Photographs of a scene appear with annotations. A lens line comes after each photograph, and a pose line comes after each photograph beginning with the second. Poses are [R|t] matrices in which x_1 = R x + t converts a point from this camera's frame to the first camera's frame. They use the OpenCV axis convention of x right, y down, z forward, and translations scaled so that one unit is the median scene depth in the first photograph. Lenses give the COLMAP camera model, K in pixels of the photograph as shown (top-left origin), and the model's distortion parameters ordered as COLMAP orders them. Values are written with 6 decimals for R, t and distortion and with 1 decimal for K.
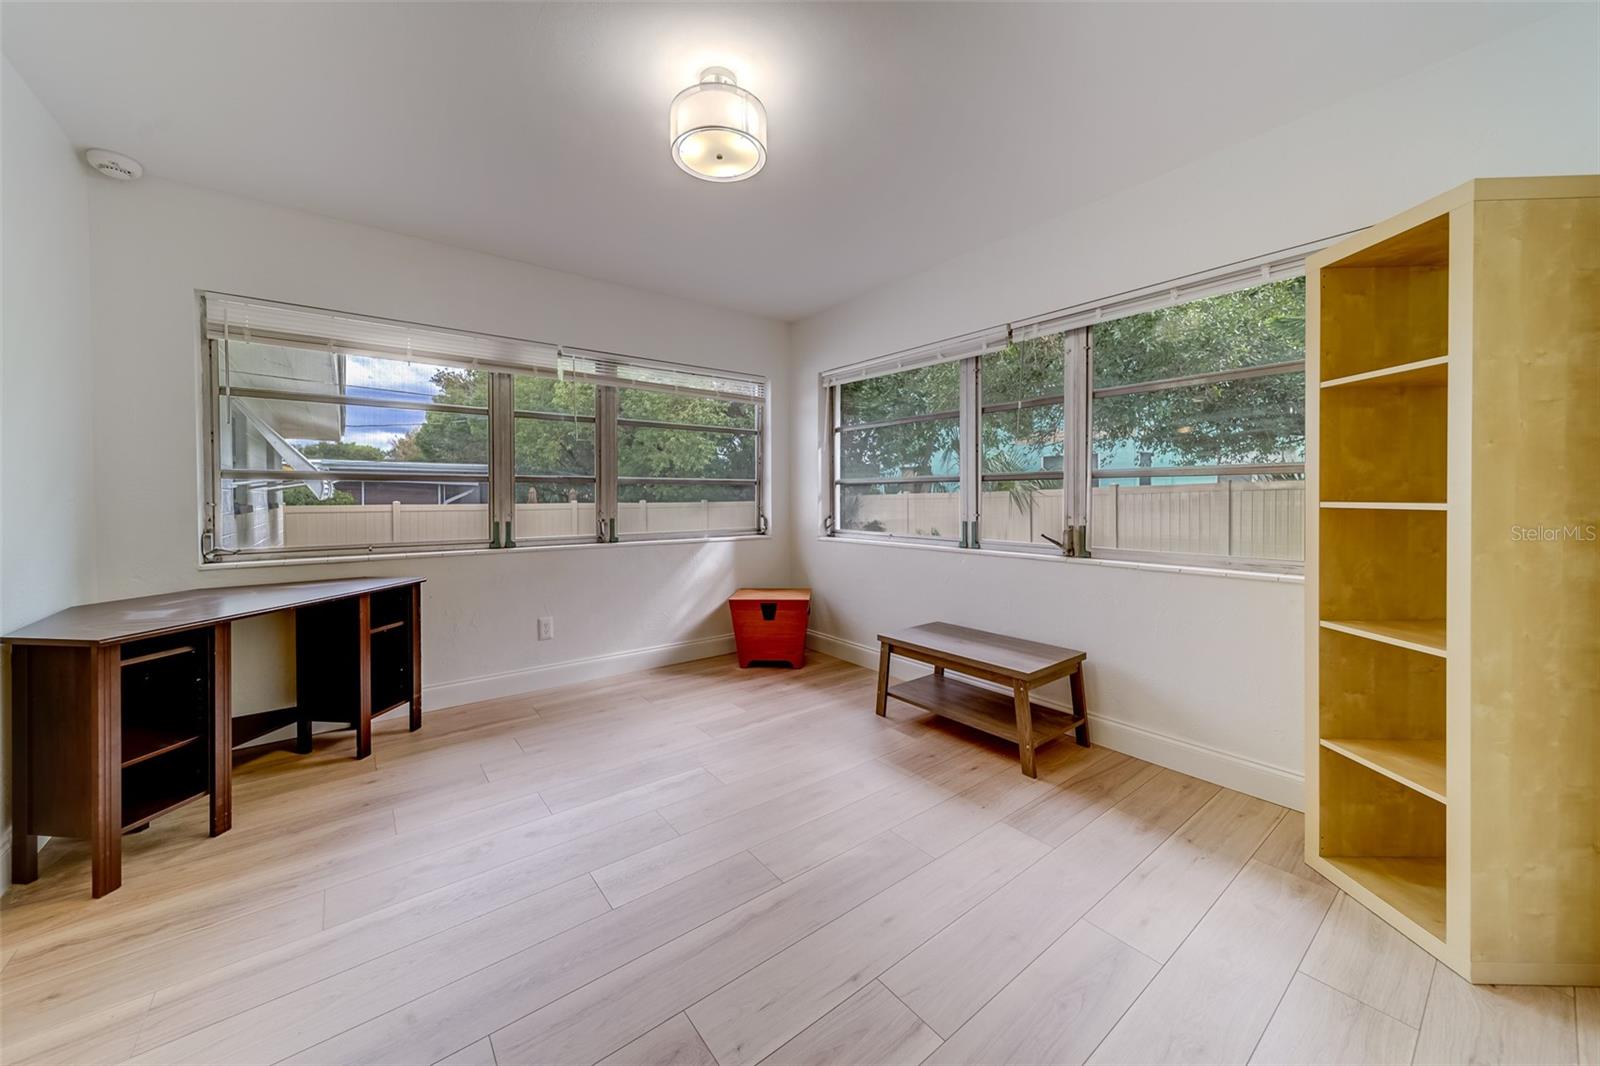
lens RADIAL K [[568.6, 0, 797.9], [0, 568.6, 500.4], [0, 0, 1]] dist [0.006462, -0.000464]
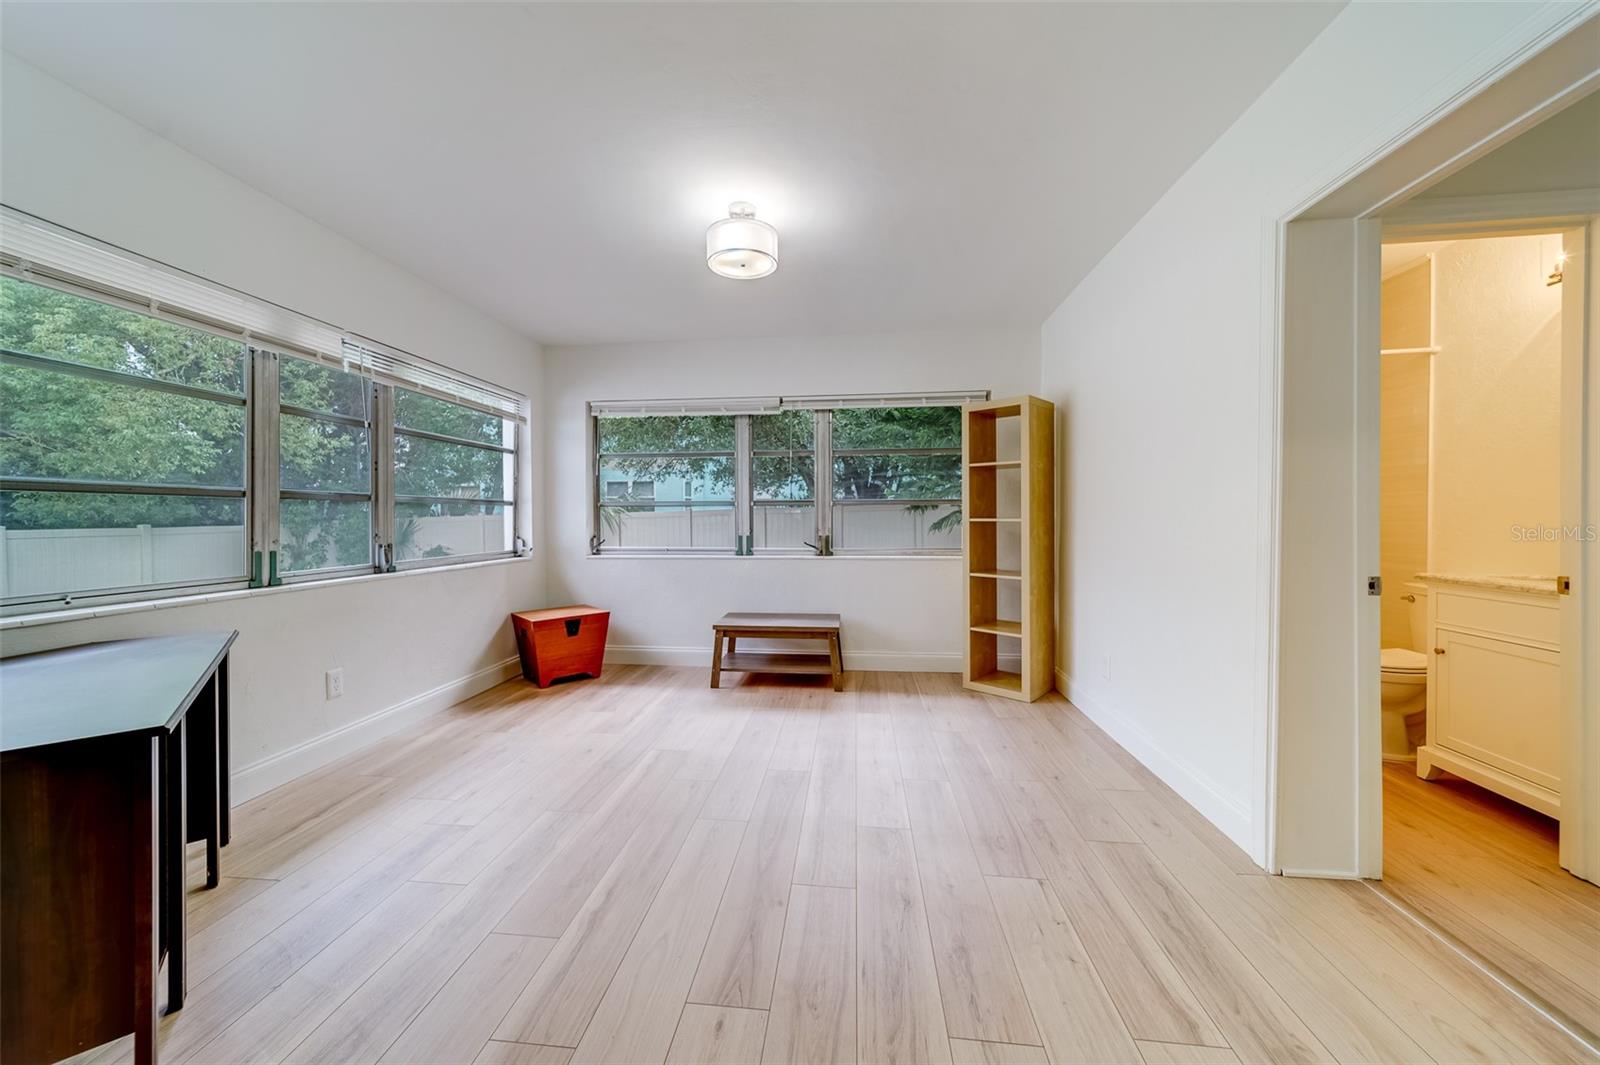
lens RADIAL K [[568.6, 0, 779.8], [0, 568.6, 517.7], [0, 0, 1]] dist [0.006462, -0.000464]
pose [[0.700614, -0.001373, 0.713539, -0.582016], [0.007587, 0.999956, -0.005525, 0.003049], [-0.713500, 0.009285, 0.700593, -0.000990]]
